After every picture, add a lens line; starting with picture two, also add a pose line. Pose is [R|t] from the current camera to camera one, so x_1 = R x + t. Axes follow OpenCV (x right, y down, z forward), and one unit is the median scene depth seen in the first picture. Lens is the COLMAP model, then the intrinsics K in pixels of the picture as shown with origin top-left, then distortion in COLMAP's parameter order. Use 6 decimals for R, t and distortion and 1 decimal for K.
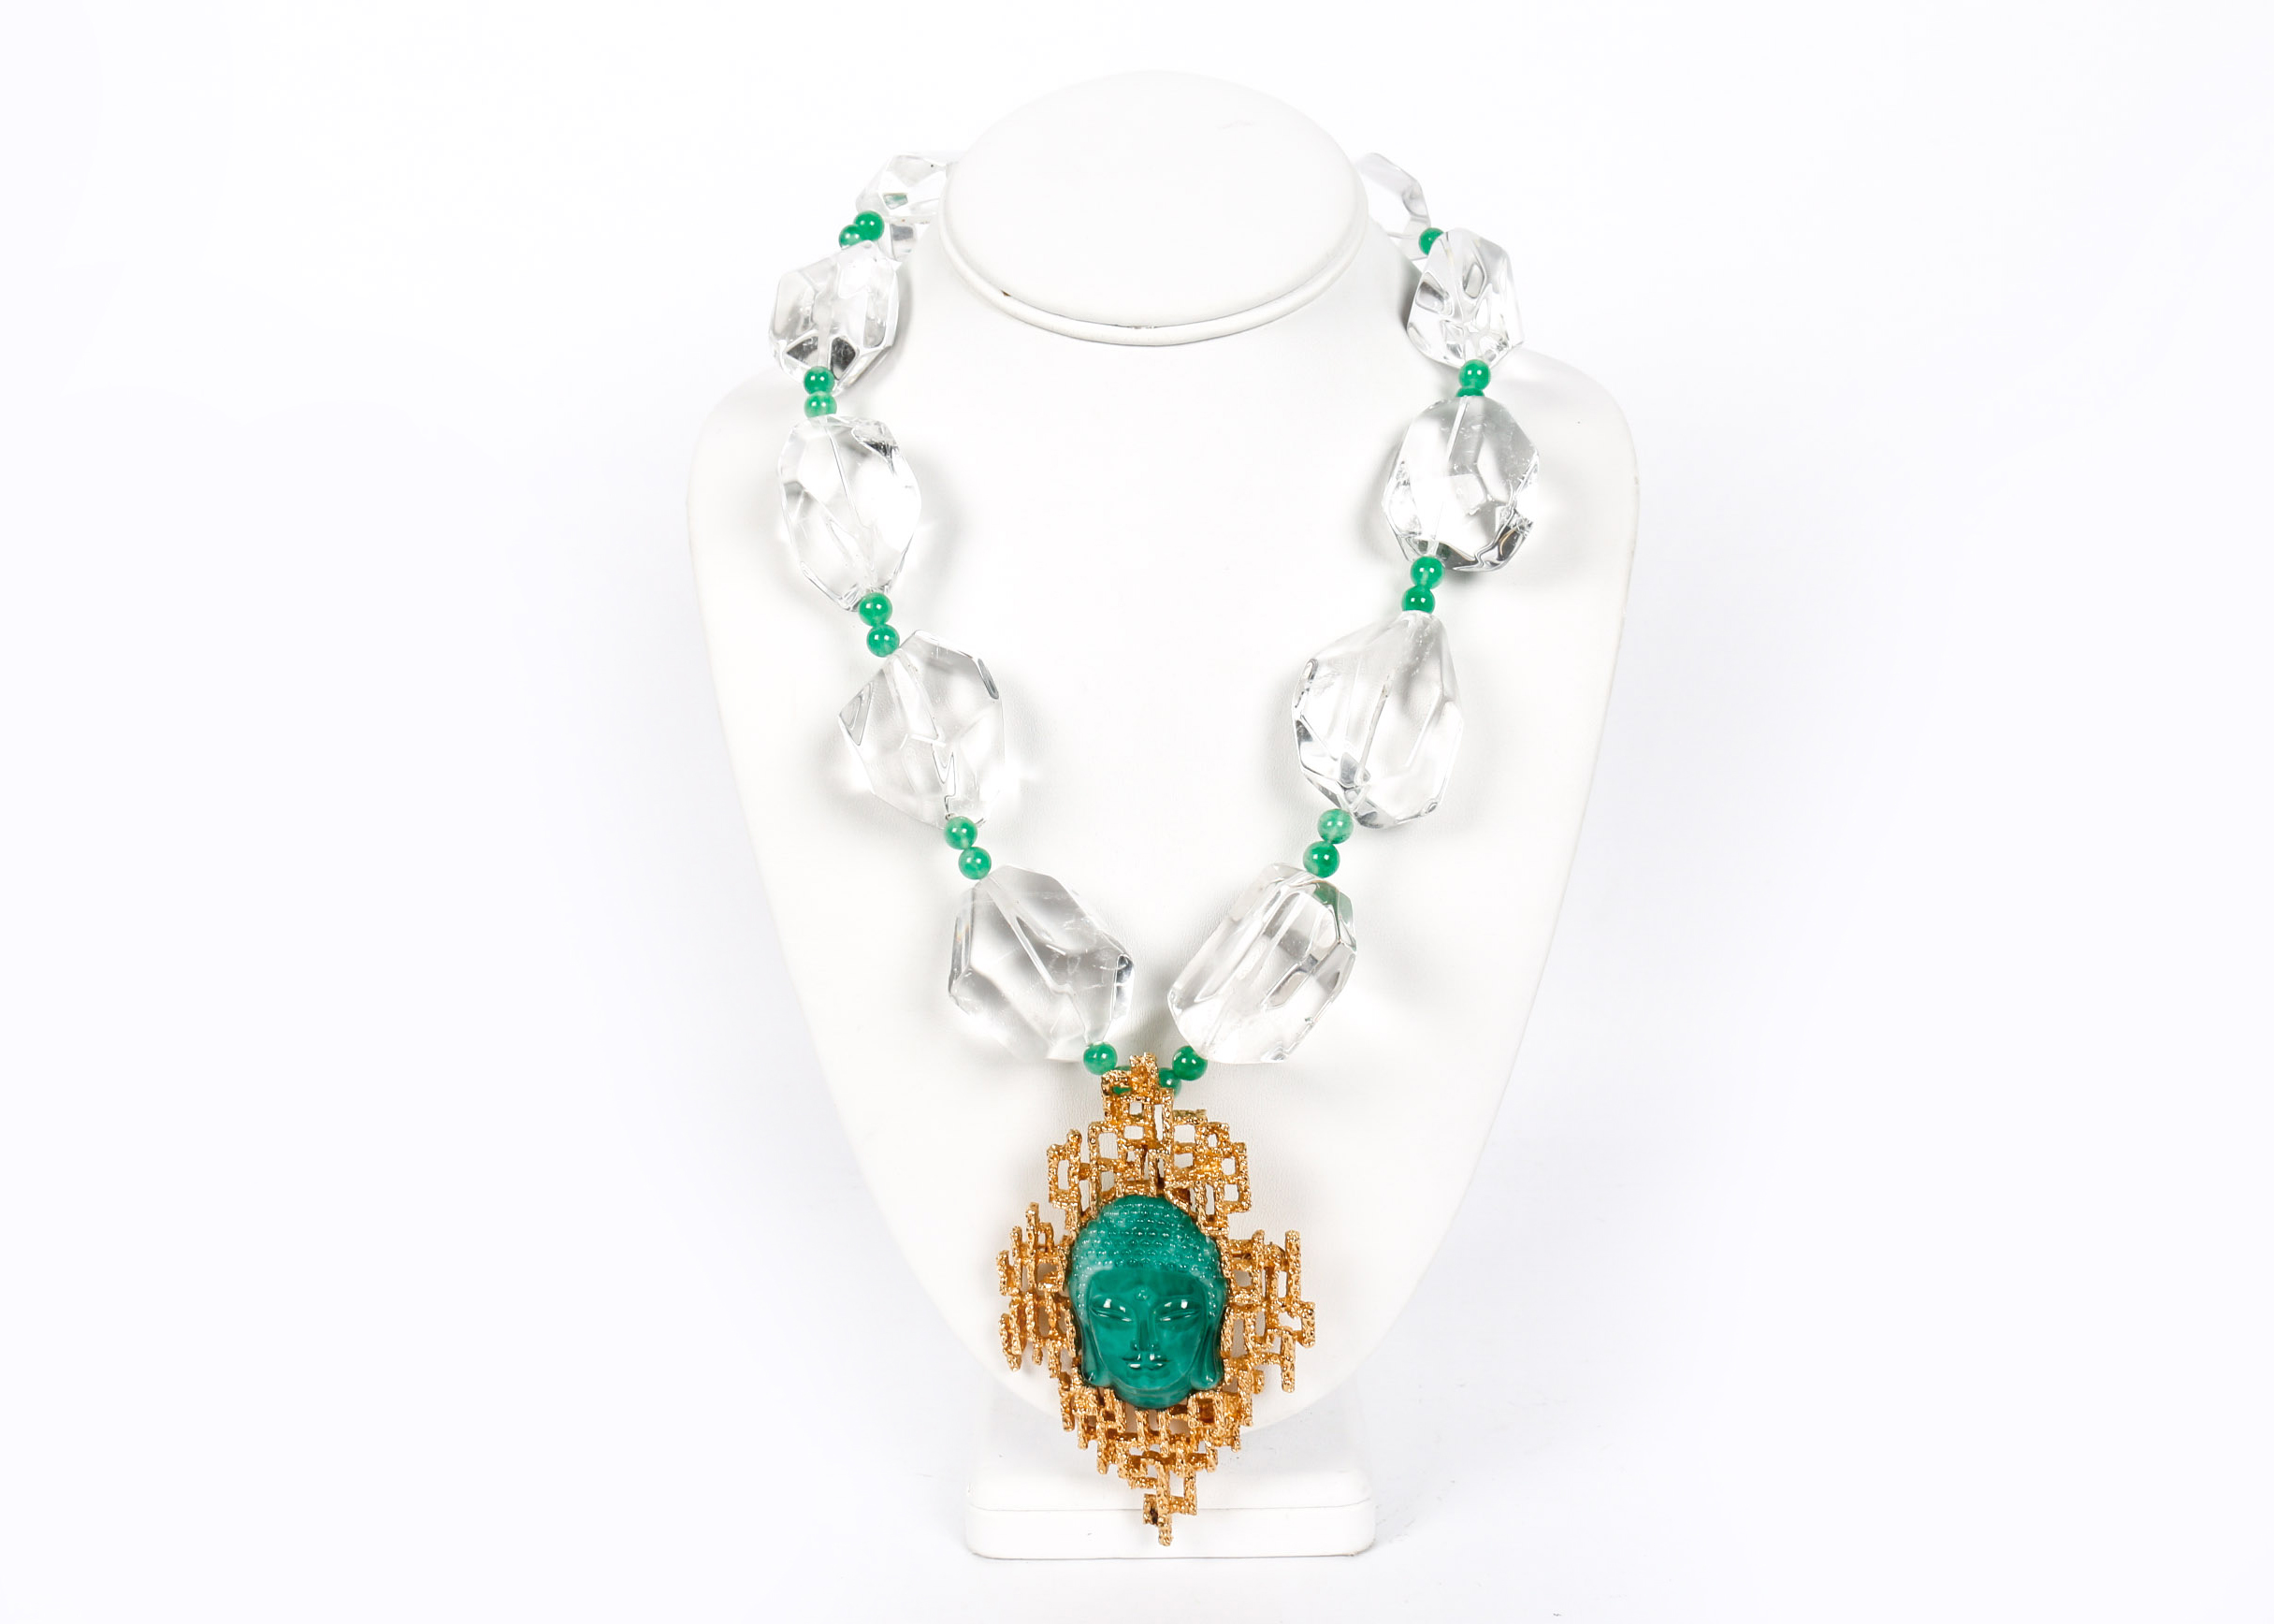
lens RADIAL K [[2903.3, 0, 1137.0], [0, 2903.3, 812.0], [0, 0, 1]] dist [-0.014299, -0.002067]
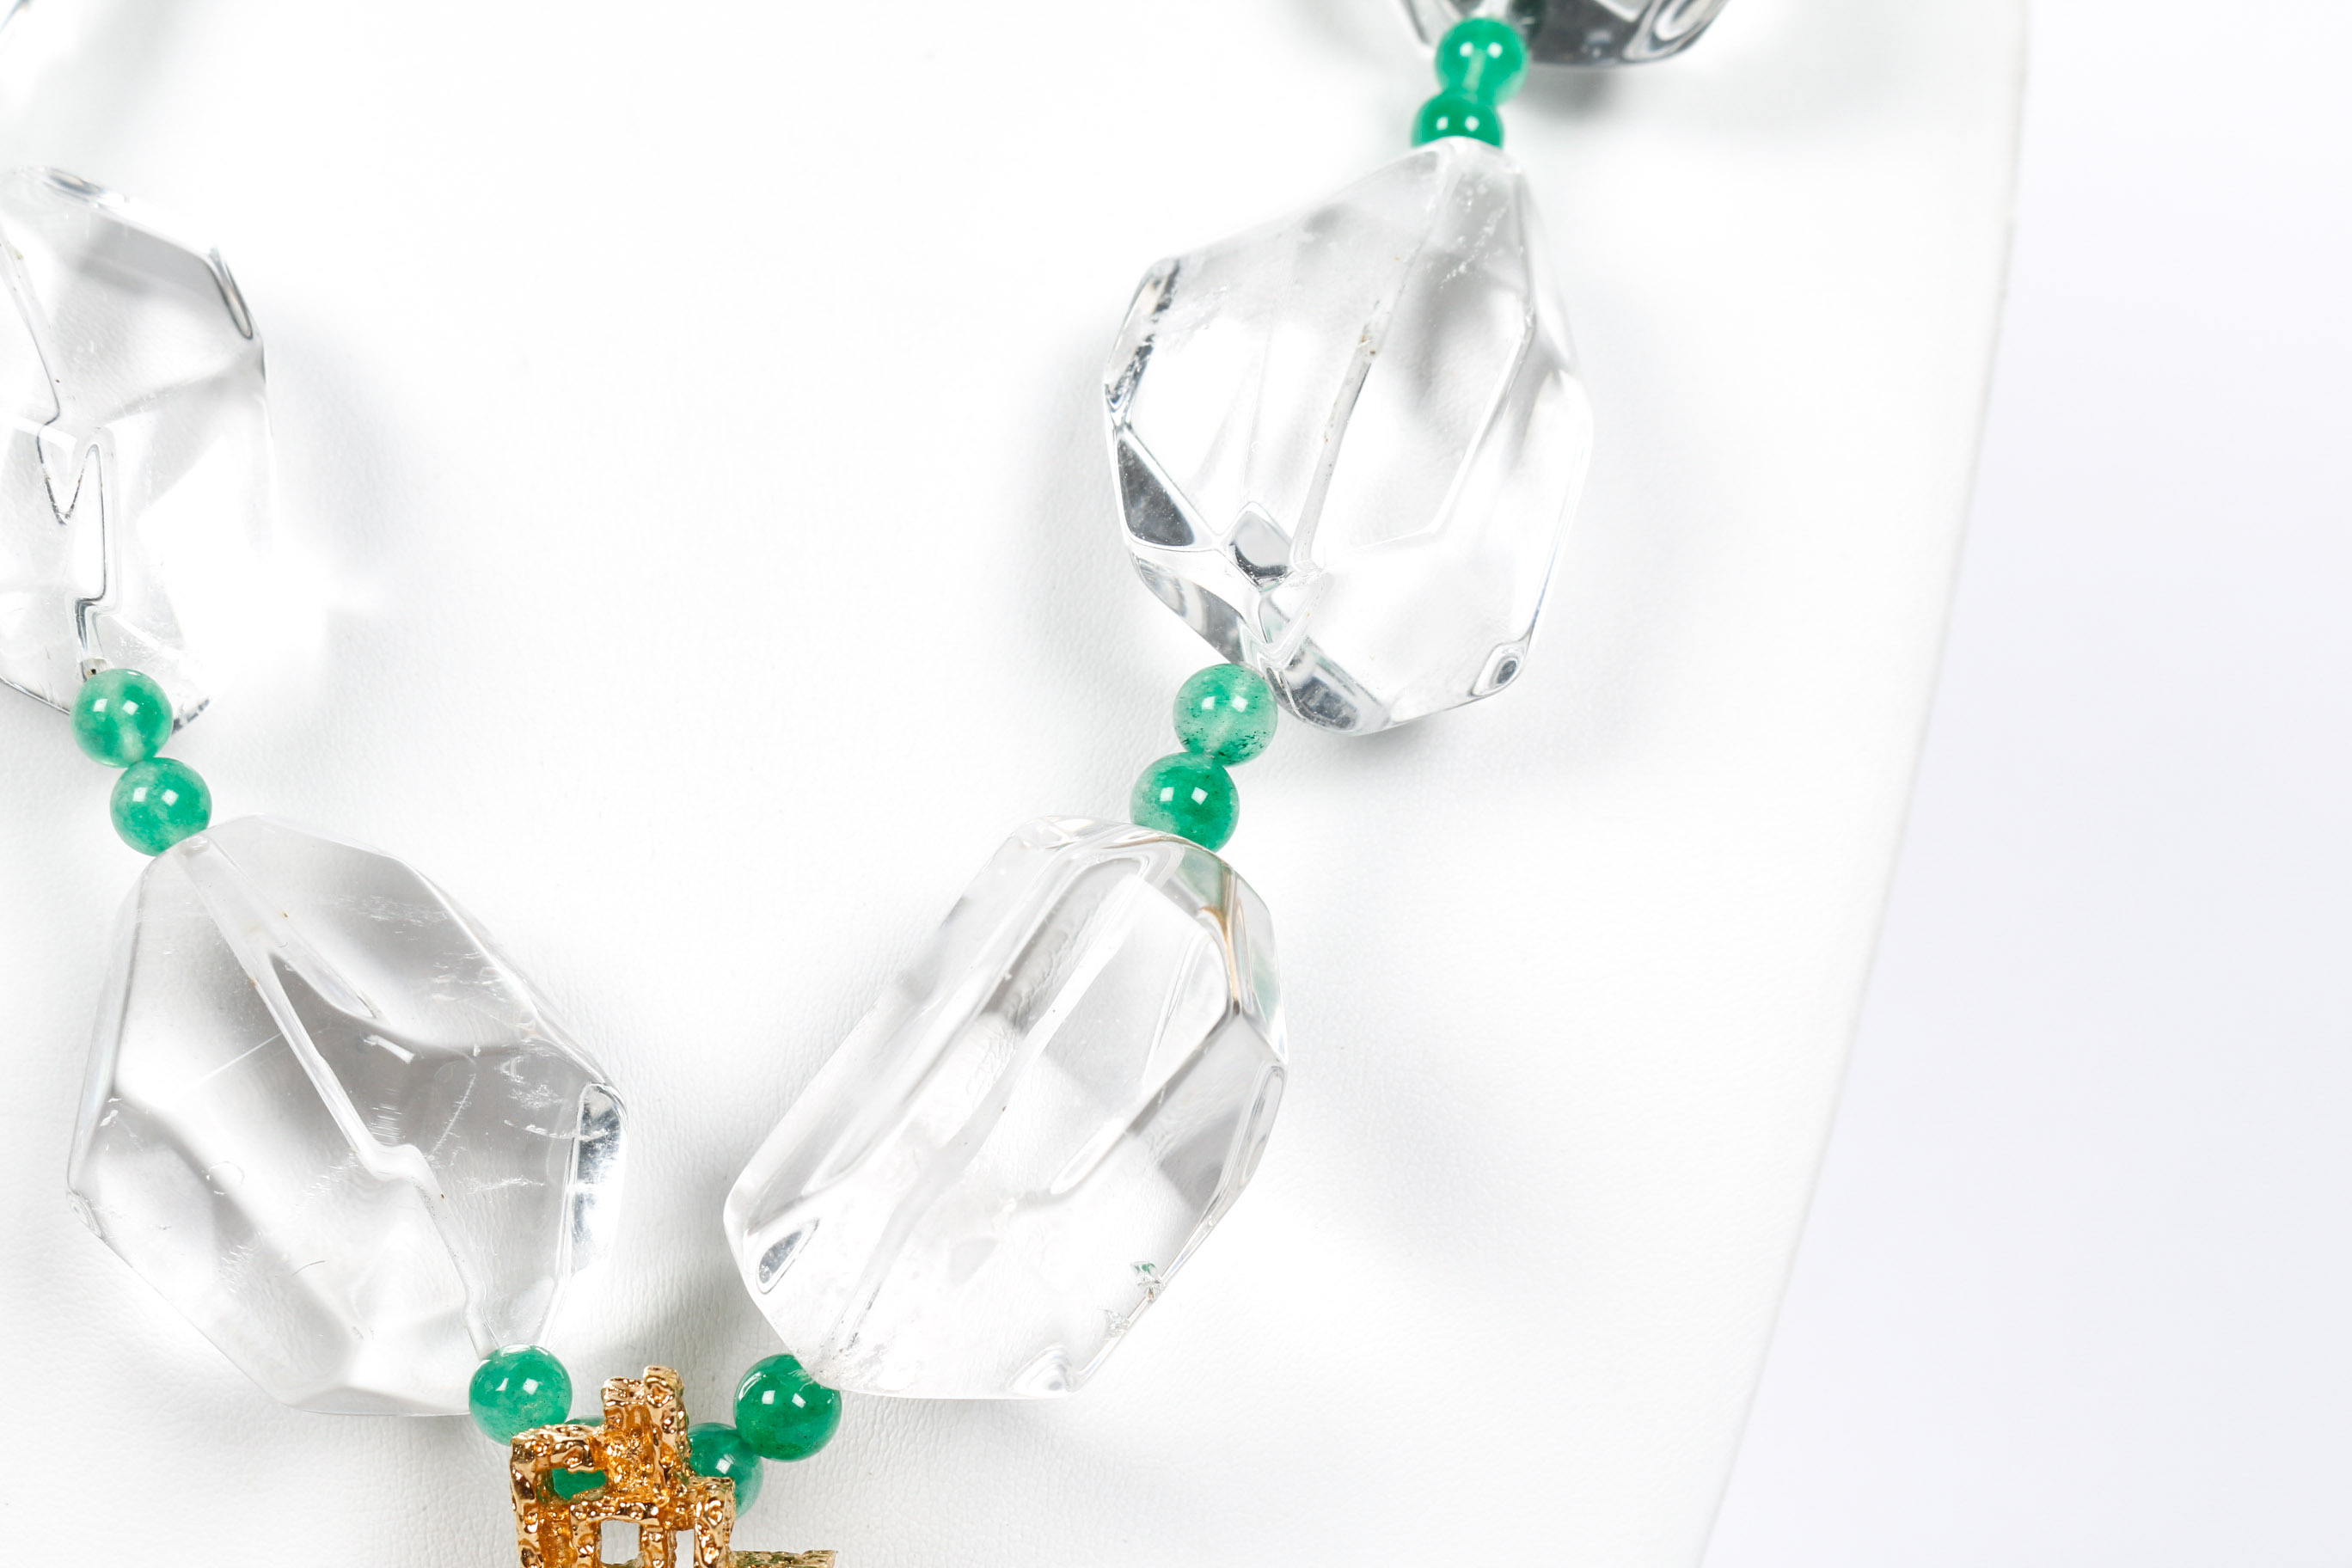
lens RADIAL K [[4325.8, 0, 1176.0], [0, 4325.8, 784.0], [0, 0, 1]] dist [0.006221, -0.005717]
pose [[0.998093, 0.014456, 0.060010, 0.031743], [-0.005437, 0.989002, -0.147804, 0.088549], [-0.061487, 0.147196, 0.987194, 0.494711]]
